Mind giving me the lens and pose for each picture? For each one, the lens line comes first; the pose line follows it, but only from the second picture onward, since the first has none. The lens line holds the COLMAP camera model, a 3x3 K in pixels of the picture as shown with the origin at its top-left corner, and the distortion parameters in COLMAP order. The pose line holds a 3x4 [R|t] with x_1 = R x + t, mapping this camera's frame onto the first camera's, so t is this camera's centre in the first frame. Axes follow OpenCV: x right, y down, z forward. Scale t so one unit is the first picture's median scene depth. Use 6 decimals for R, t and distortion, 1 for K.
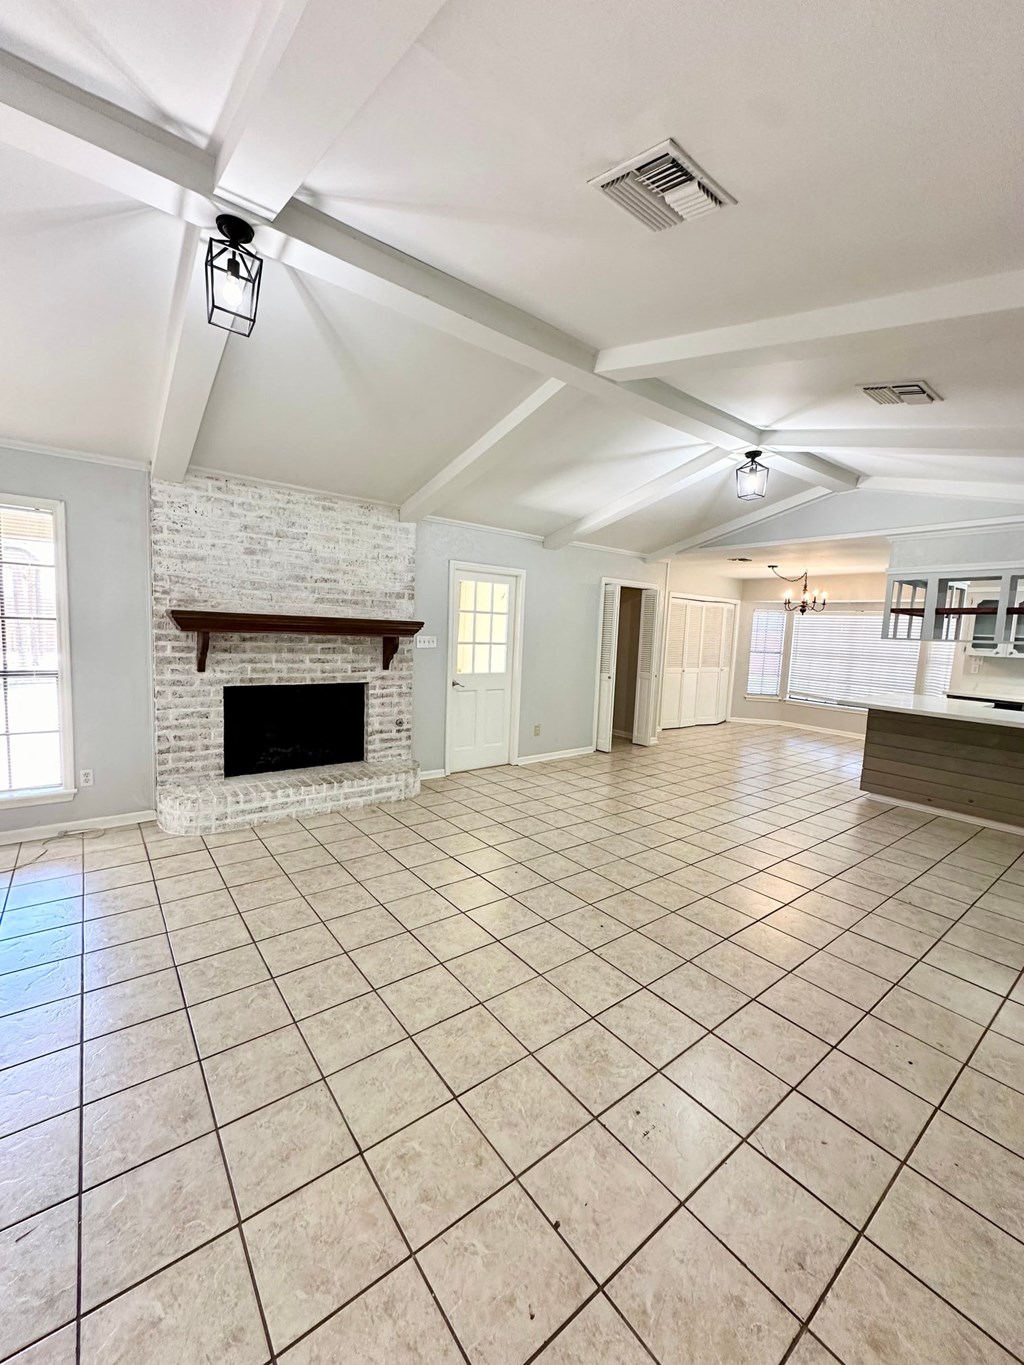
lens RADIAL K [[544.0, 0, 511.2], [0, 544.0, 679.8], [0, 0, 1]] dist [-0.000296, 0.001041]
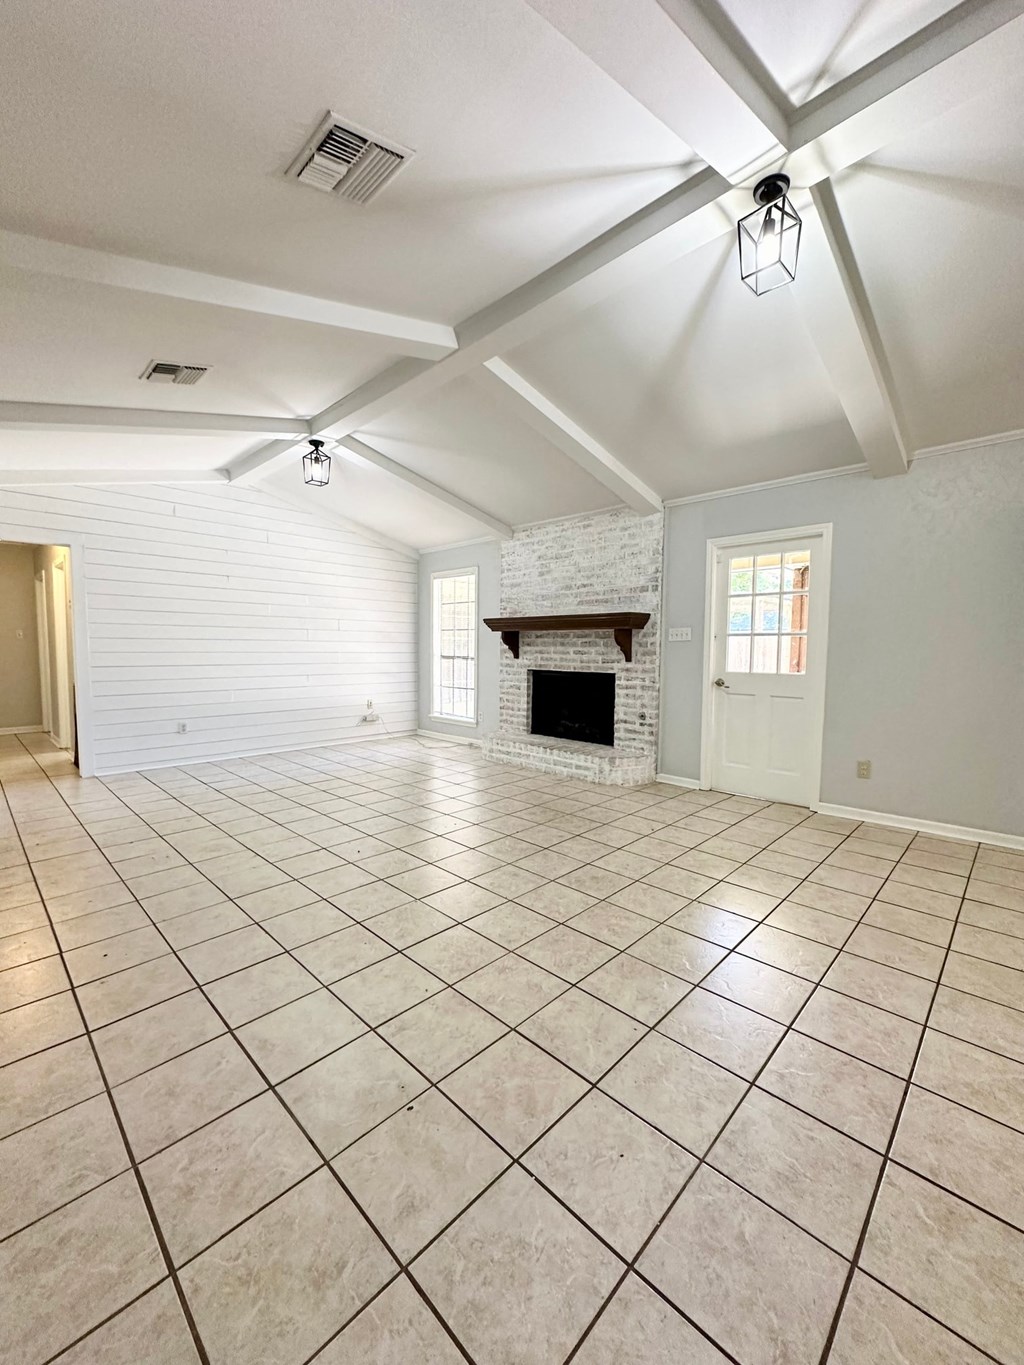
lens RADIAL K [[544.0, 0, 517.5], [0, 544.0, 680.6], [0, 0, 1]] dist [-0.000296, 0.001041]
pose [[0.148081, 0.020966, -0.988753, 0.802459], [-0.092762, 0.995662, 0.007220, 0.030345], [0.984615, 0.090650, 0.149384, 0.668328]]
